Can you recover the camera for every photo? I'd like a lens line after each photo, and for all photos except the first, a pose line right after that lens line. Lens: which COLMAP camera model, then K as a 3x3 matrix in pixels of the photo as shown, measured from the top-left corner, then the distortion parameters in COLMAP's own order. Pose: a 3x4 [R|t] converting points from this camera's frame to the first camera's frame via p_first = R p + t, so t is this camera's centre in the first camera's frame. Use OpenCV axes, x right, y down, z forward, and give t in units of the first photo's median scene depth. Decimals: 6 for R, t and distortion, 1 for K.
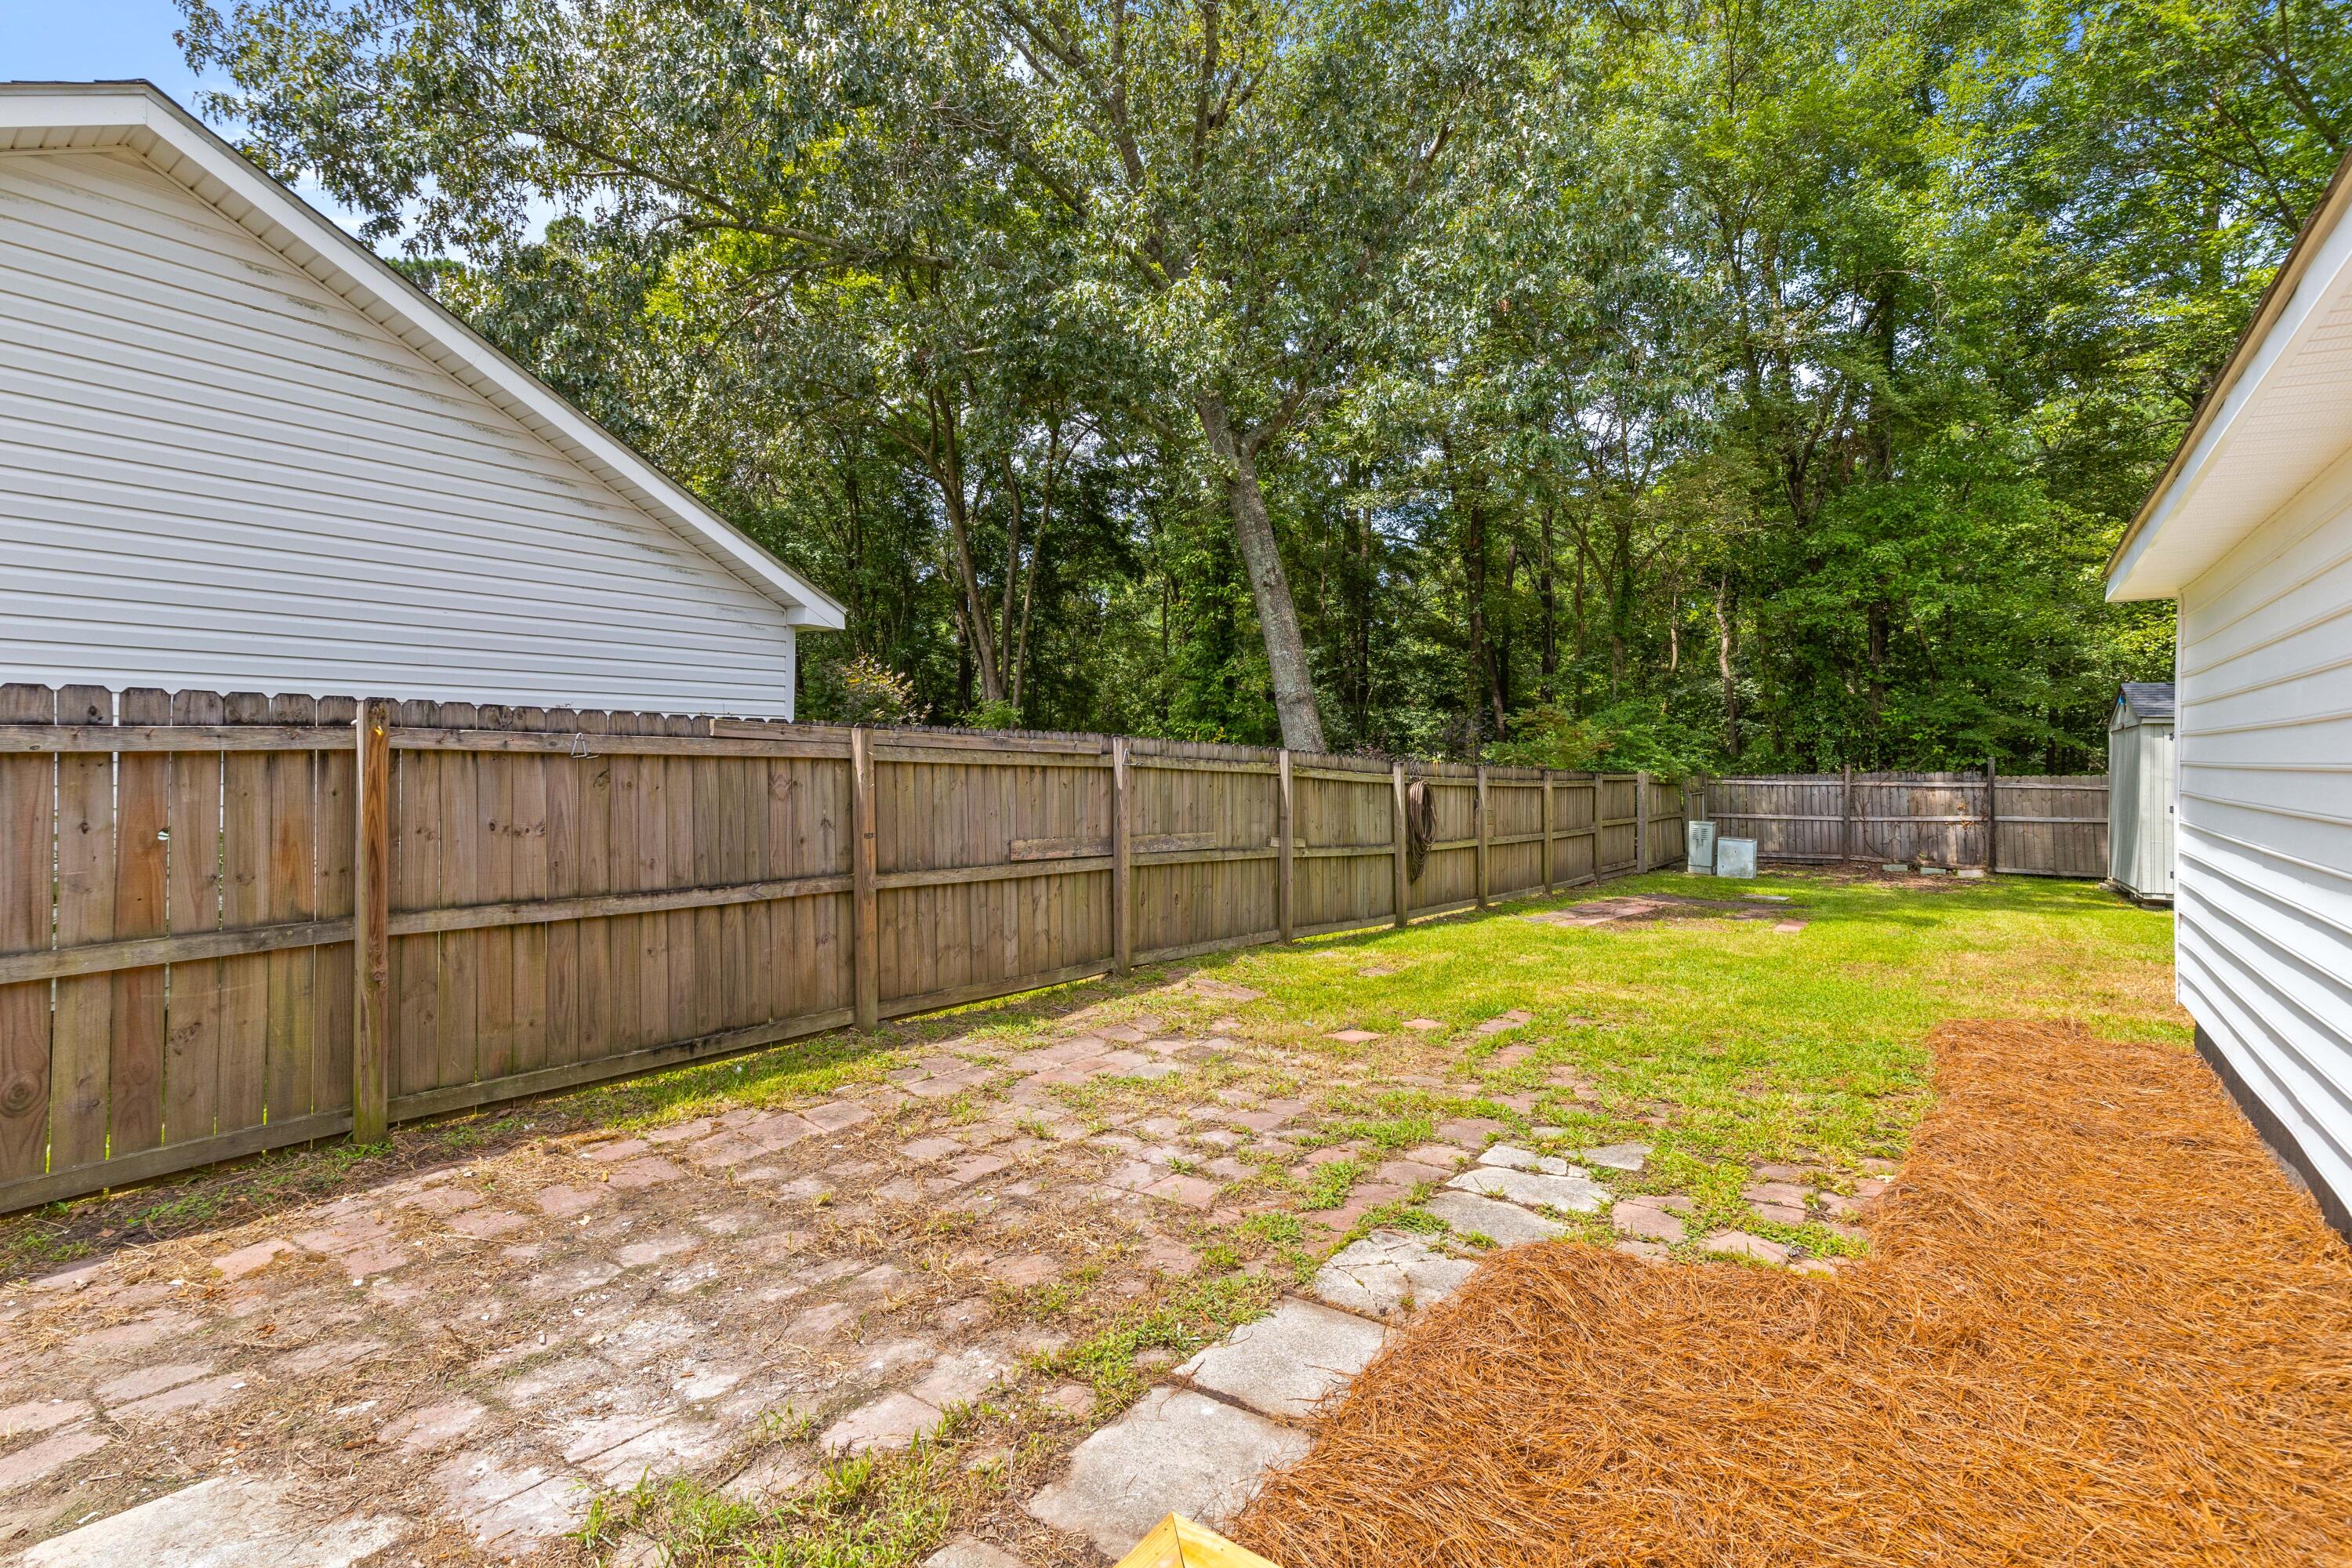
lens RADIAL K [[1107.2, 0, 1169.7], [0, 1107.2, 776.2], [0, 0, 1]] dist [0.025796, 0.000684]
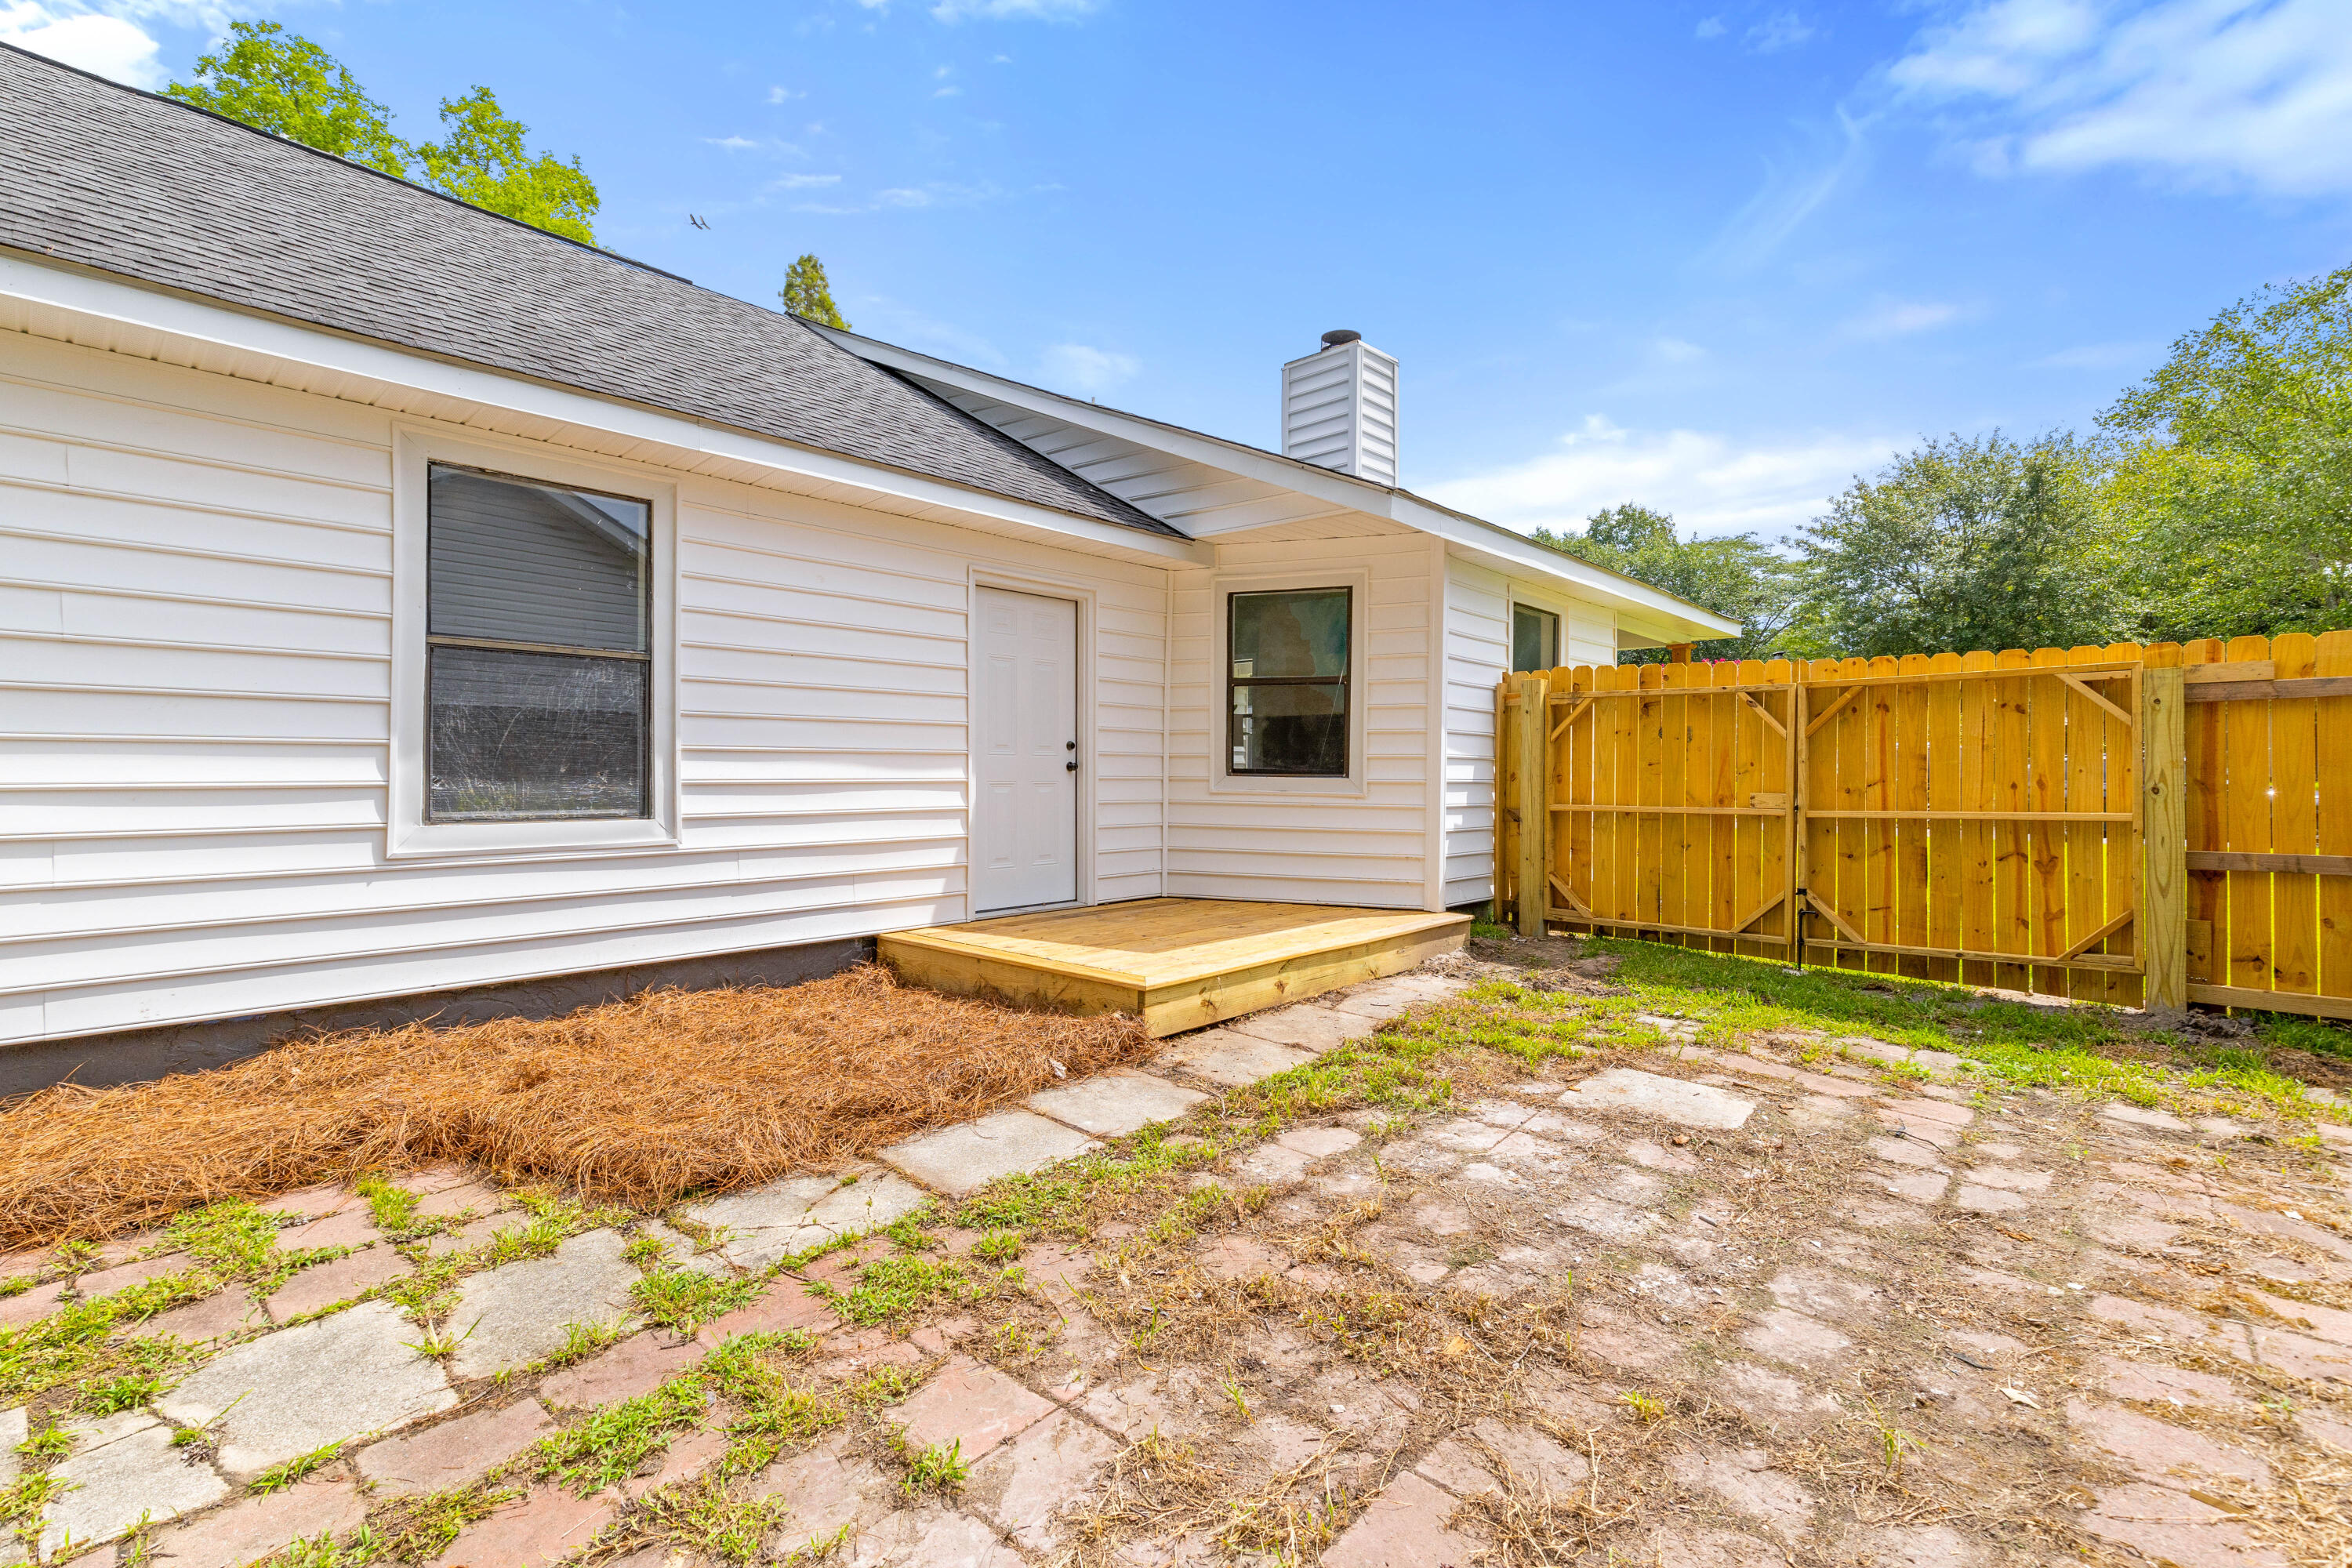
lens RADIAL K [[1107.2, 0, 1182.3], [0, 1107.2, 767.8], [0, 0, 1]] dist [0.025796, 0.000684]
pose [[-0.995614, -0.017731, 0.091860, -0.157170], [-0.015782, 0.999635, 0.021905, 0.073232], [-0.092215, 0.020359, -0.995531, 1.838045]]
